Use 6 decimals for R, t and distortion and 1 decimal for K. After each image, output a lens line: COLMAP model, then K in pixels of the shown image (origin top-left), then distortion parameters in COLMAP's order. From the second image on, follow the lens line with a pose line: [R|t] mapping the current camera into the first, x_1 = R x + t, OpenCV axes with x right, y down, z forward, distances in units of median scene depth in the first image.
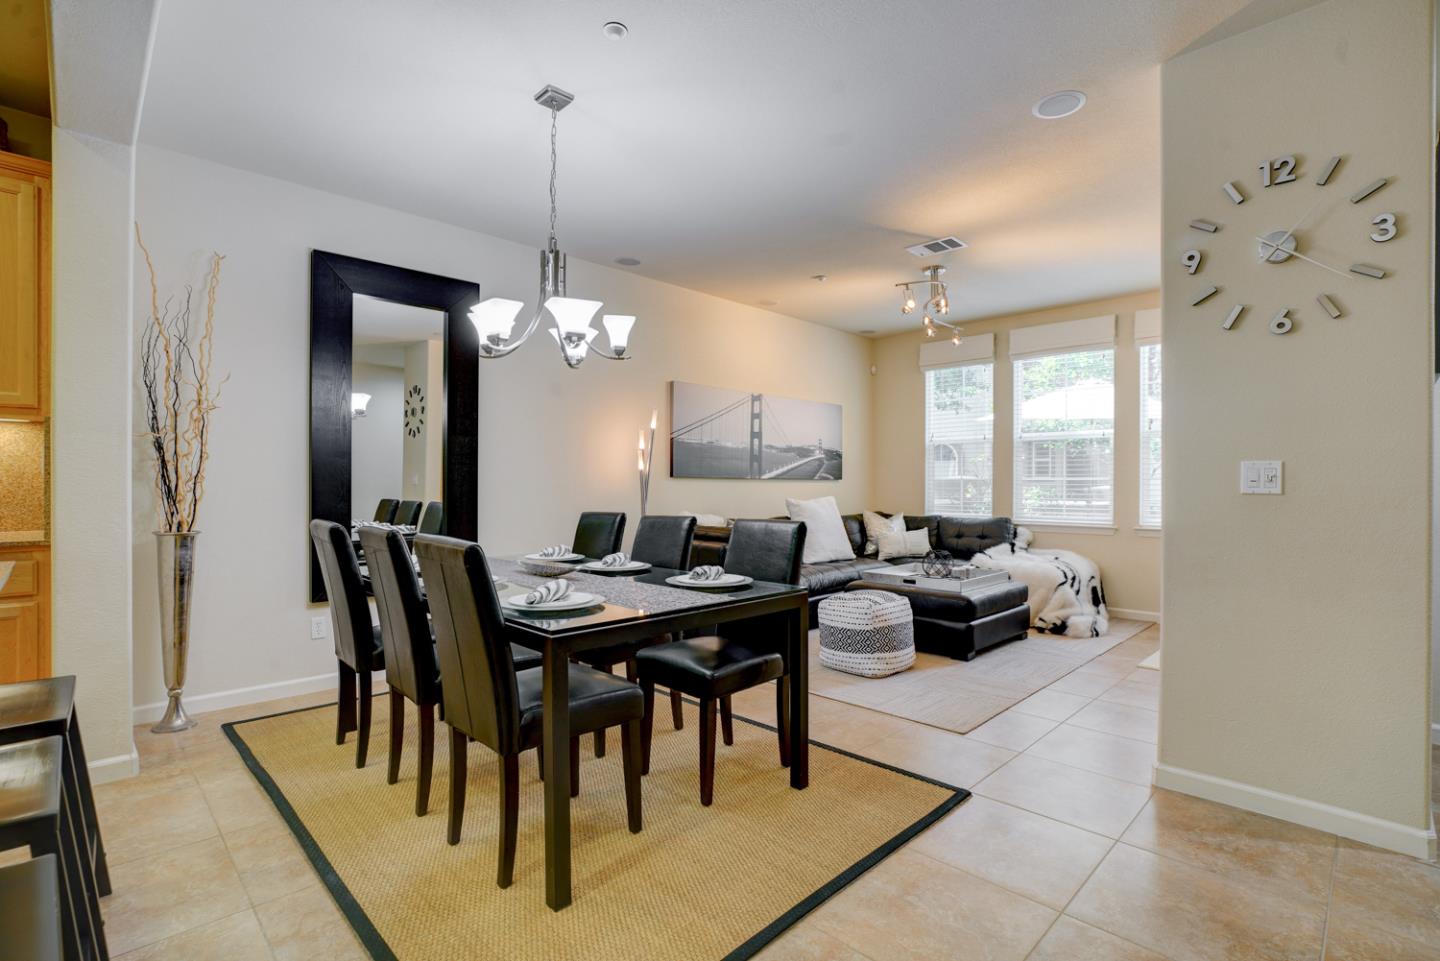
lens RADIAL K [[680.7, 0, 720.0], [0, 680.7, 480.5], [0, 0, 1]] dist [-0.064470, 0.024765]
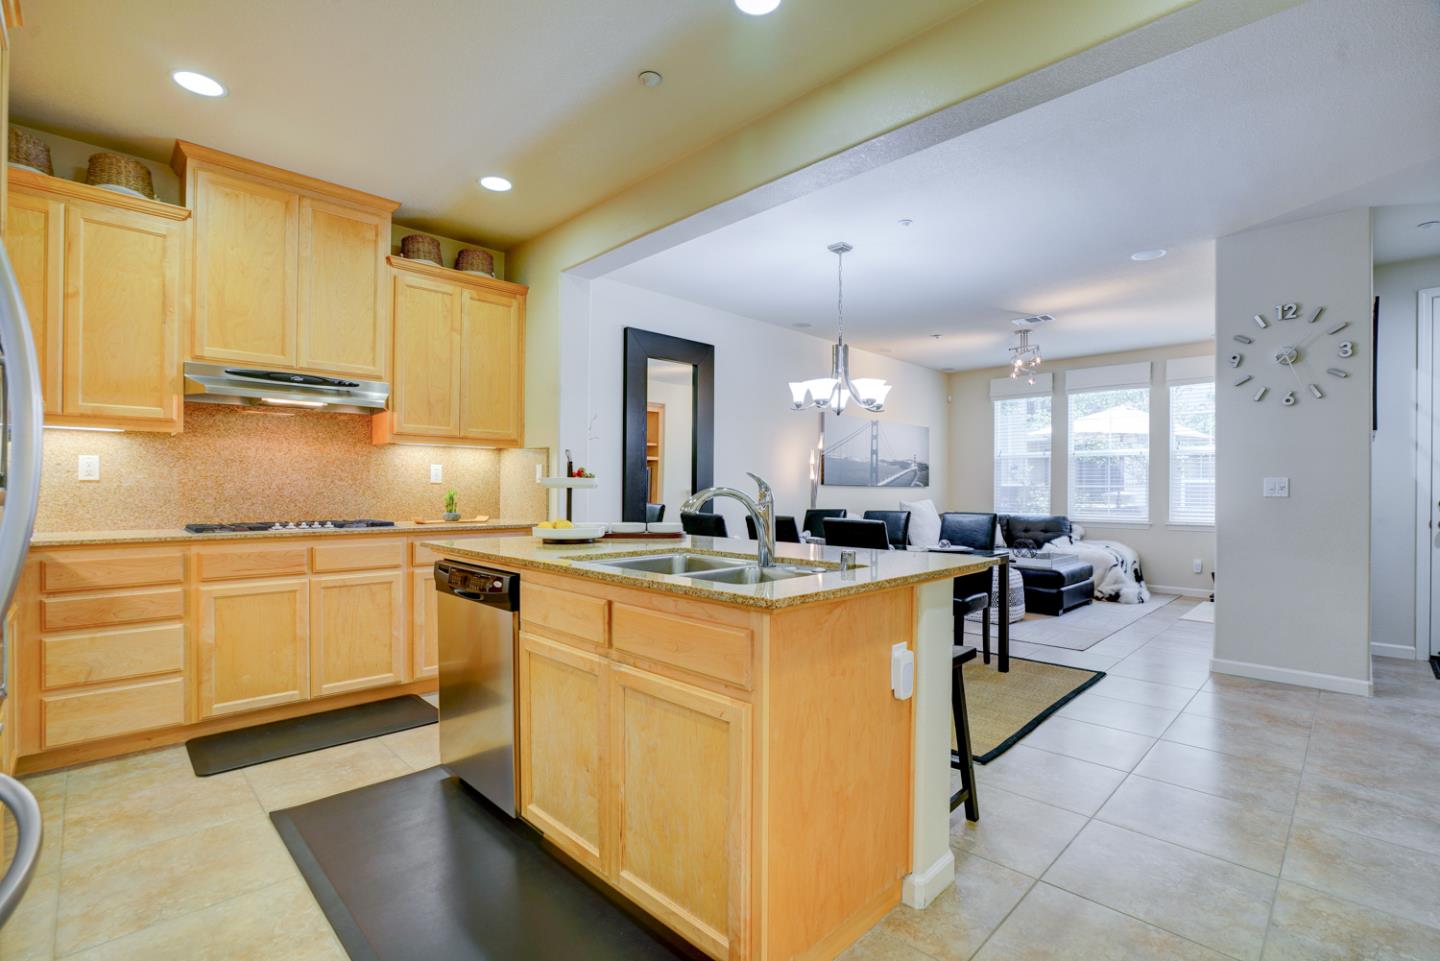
lens RADIAL K [[661.7, 0, 724.6], [0, 661.7, 484.9], [0, 0, 1]] dist [-0.054045, 0.017776]
pose [[0.999952, 0.003843, 0.009019, -0.265028], [-0.003831, 0.999992, -0.001417, -0.001575], [-0.009024, 0.001382, 0.999958, -0.277752]]
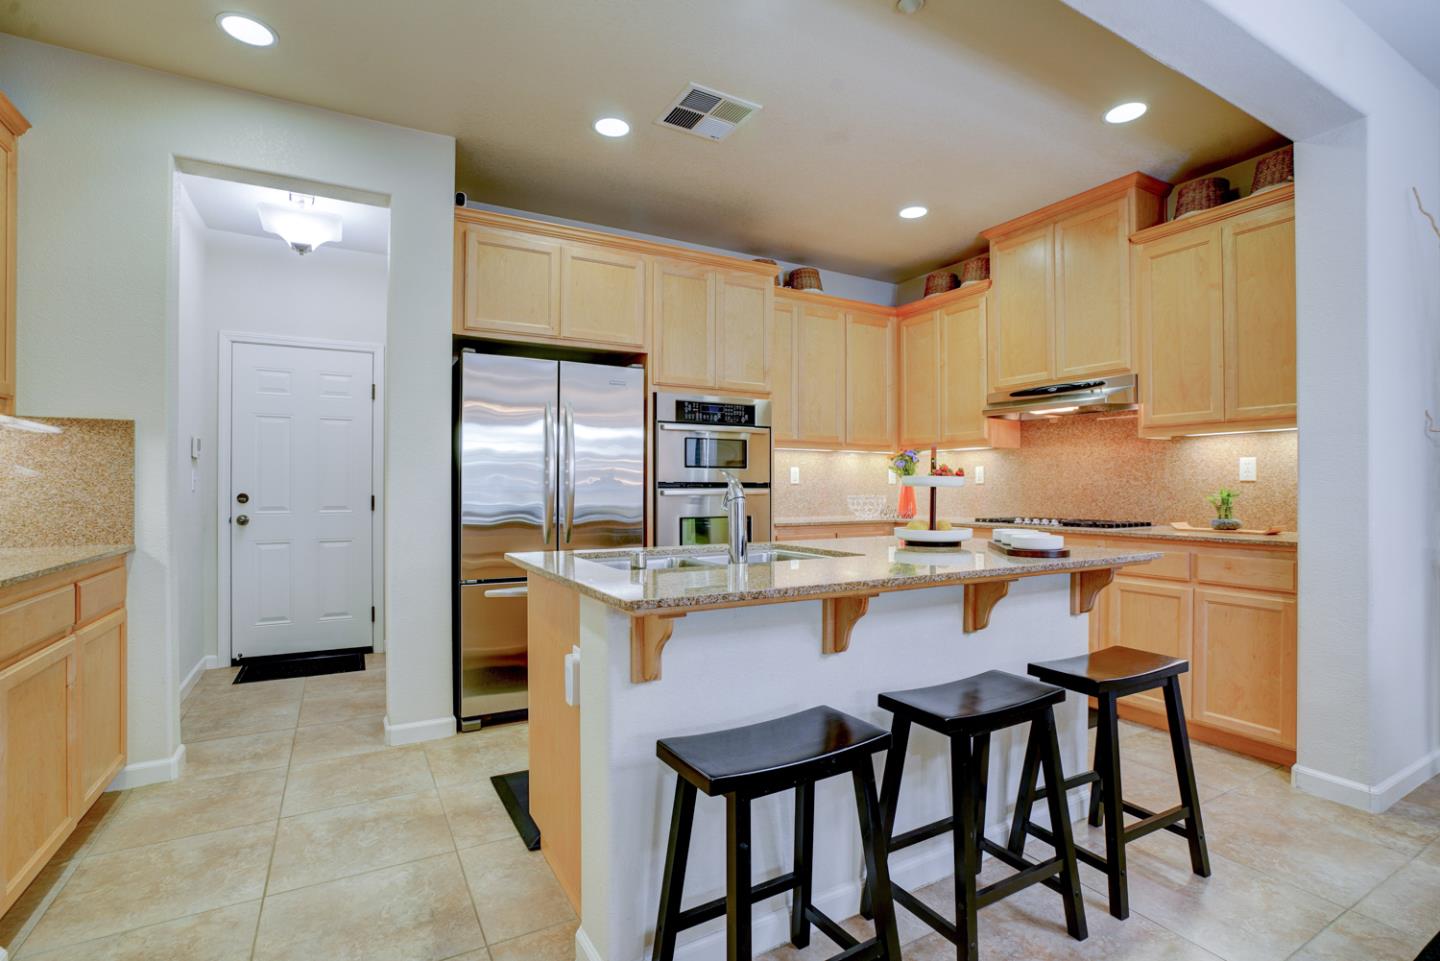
lens RADIAL K [[680.7, 0, 720.0], [0, 680.7, 480.5], [0, 0, 1]] dist [-0.064470, 0.024765]
pose [[-0.257078, -0.011910, -0.966317, 0.096012], [0.005700, 0.999888, -0.013840, 0.001427], [0.966374, -0.009066, -0.256981, 0.169427]]
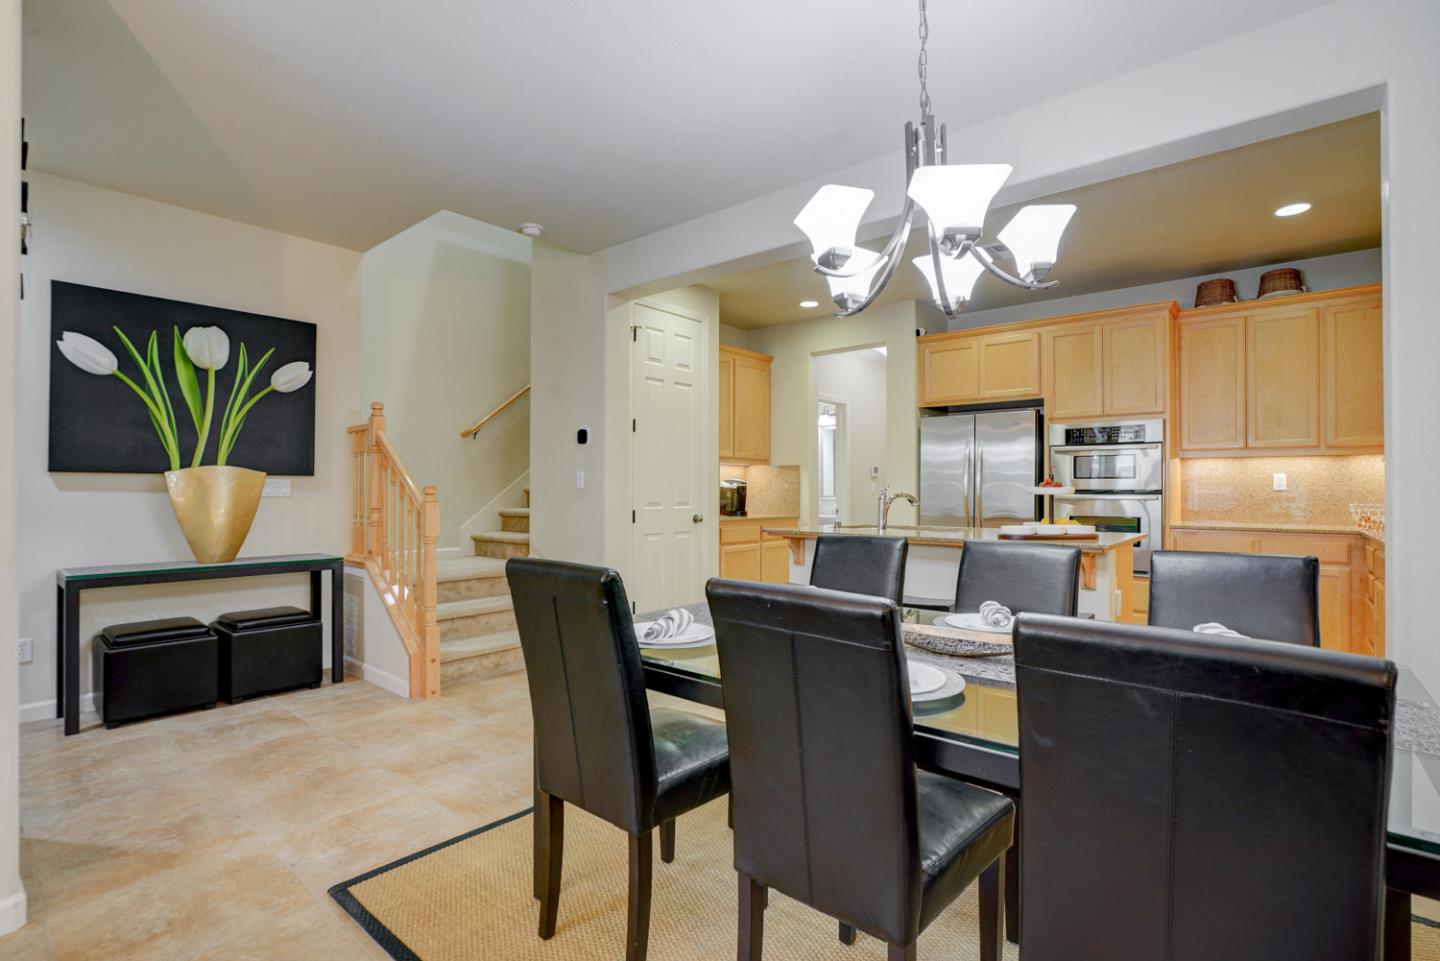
lens RADIAL K [[667.4, 0, 724.4], [0, 667.4, 483.1], [0, 0, 1]] dist [-0.040808, 0.016405]
pose [[-0.996072, -0.007515, -0.088225, -0.007221], [-0.006335, 0.999887, -0.013652, -0.000317], [0.088317, -0.013039, -0.996007, 0.780413]]
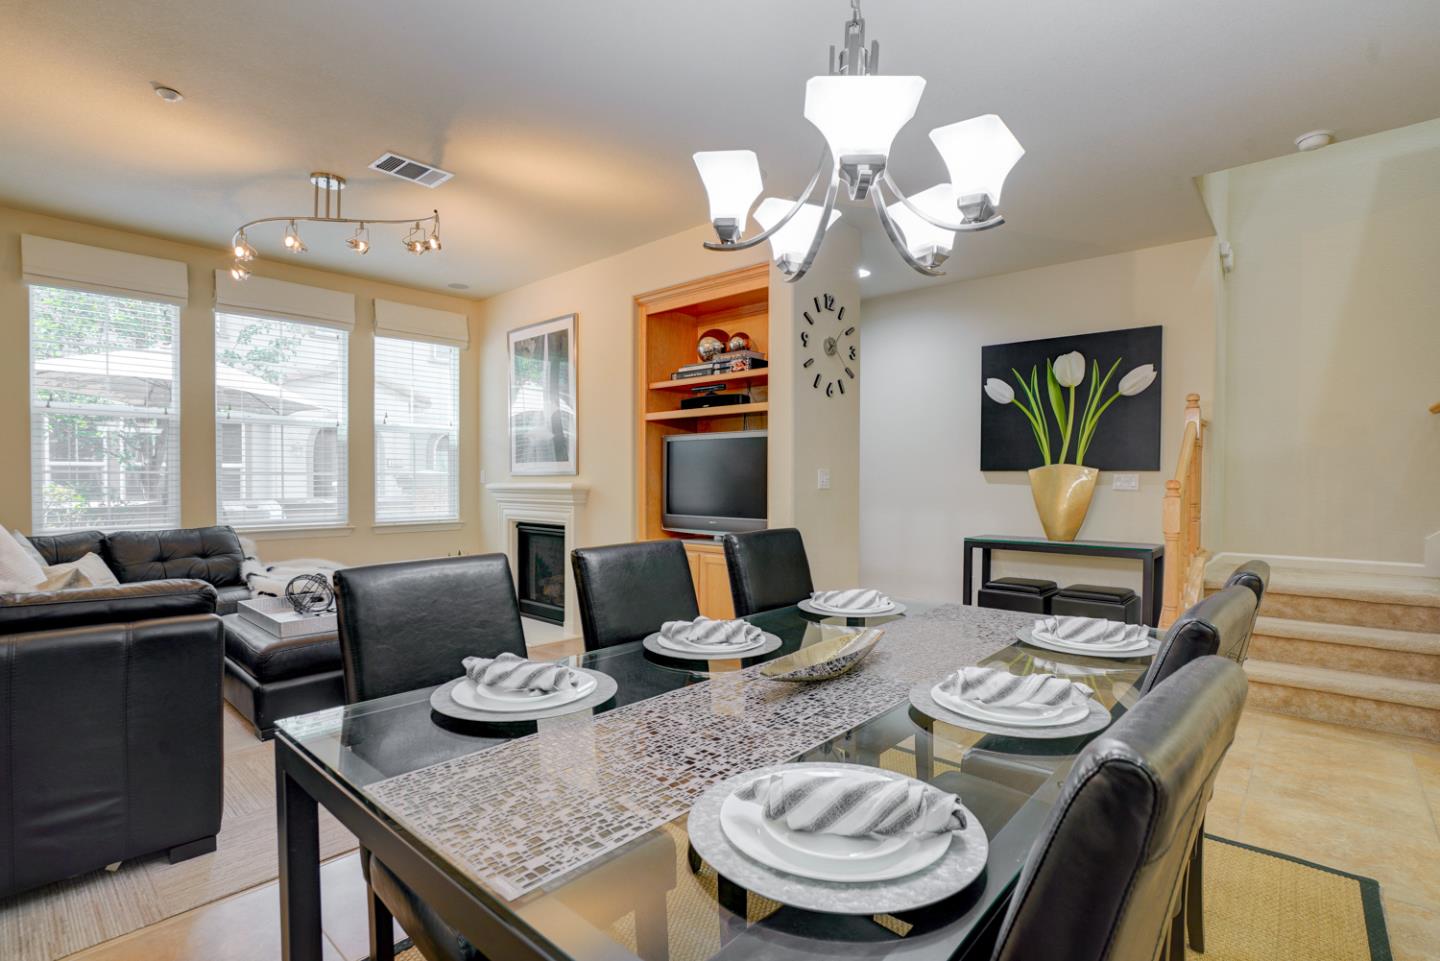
lens RADIAL K [[680.7, 0, 720.0], [0, 680.7, 480.5], [0, 0, 1]] dist [-0.064470, 0.024765]
pose [[-0.067284, -0.006280, 0.997714, -0.367570], [-0.009325, 0.999940, 0.005665, -0.003468], [-0.997690, -0.008922, -0.067339, 0.569387]]
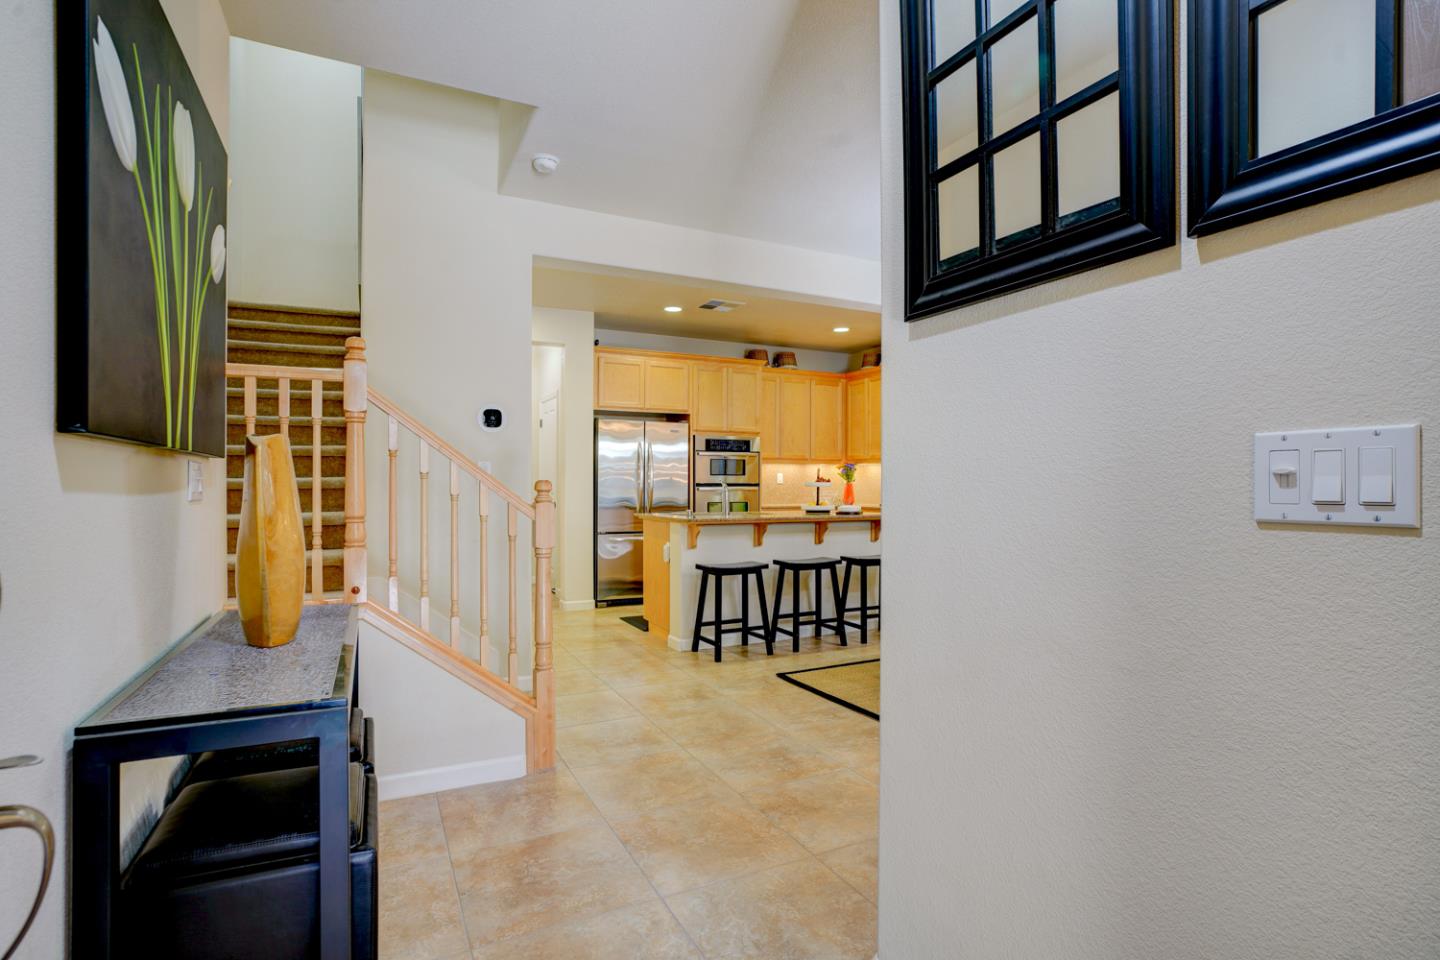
lens RADIAL K [[720.6, 0, 702.4], [0, 720.6, 485.4], [0, 0, 1]] dist [-0.002451, -0.000091]
pose [[-0.335718, -0.002470, -0.941959, 0.686678], [0.001946, 0.999993, -0.003316, 0.001690], [0.941961, -0.002946, -0.335711, 0.386566]]
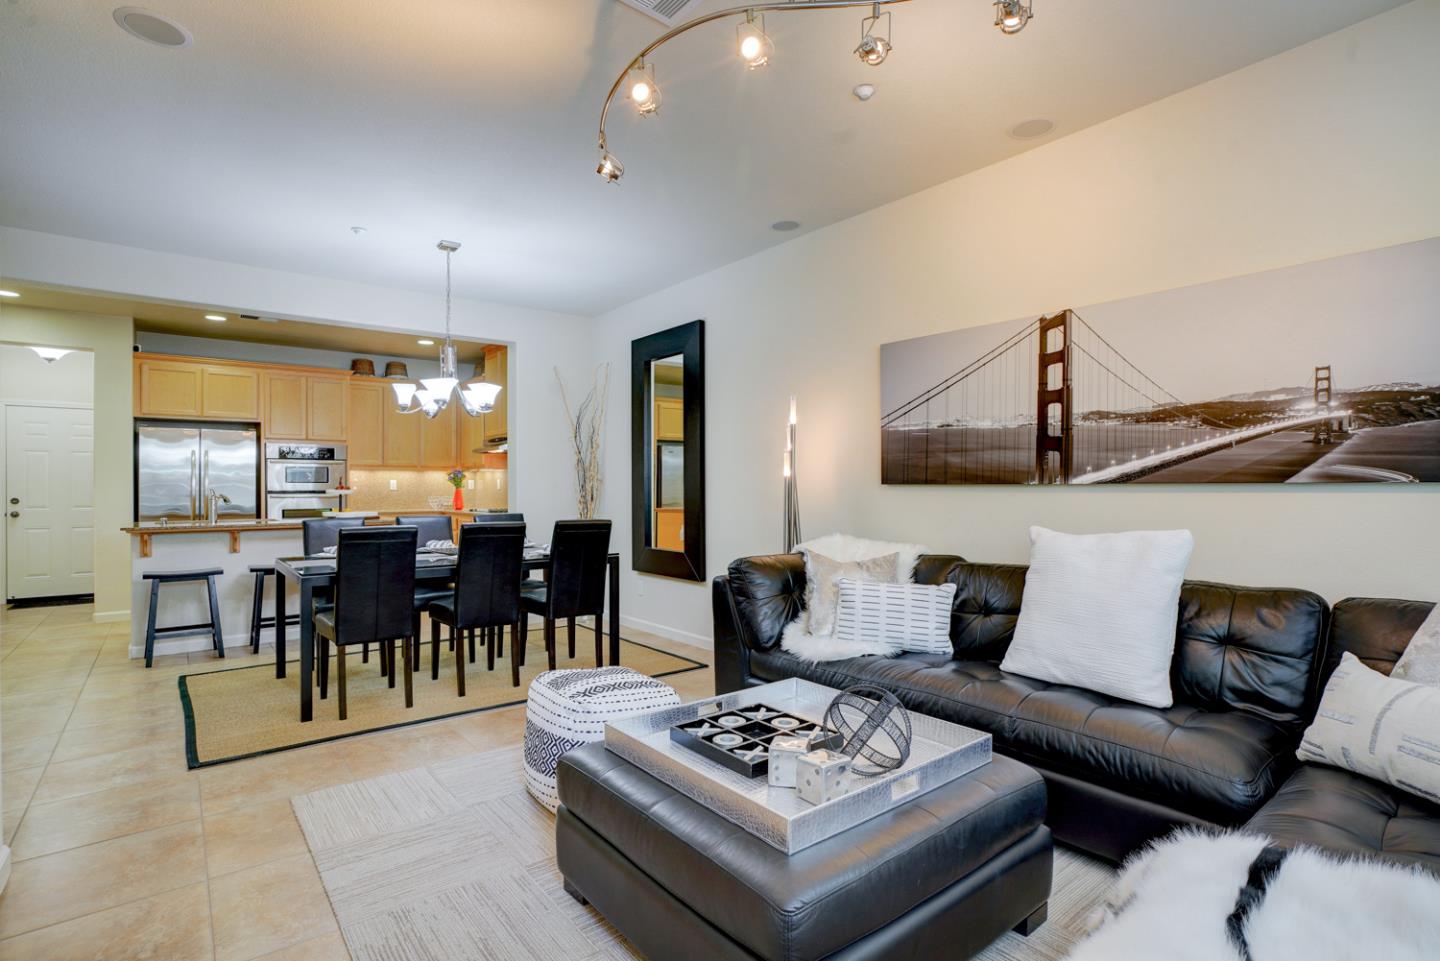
lens RADIAL K [[700.3, 0, 720.0], [0, 700.3, 480.5], [0, 0, 1]] dist [-0.018120, 0.001163]
pose [[-0.105067, -0.009403, -0.994421, 0.636794], [0.010840, 0.999885, -0.010600, -0.002893], [0.994406, -0.011893, -0.104953, 0.882609]]
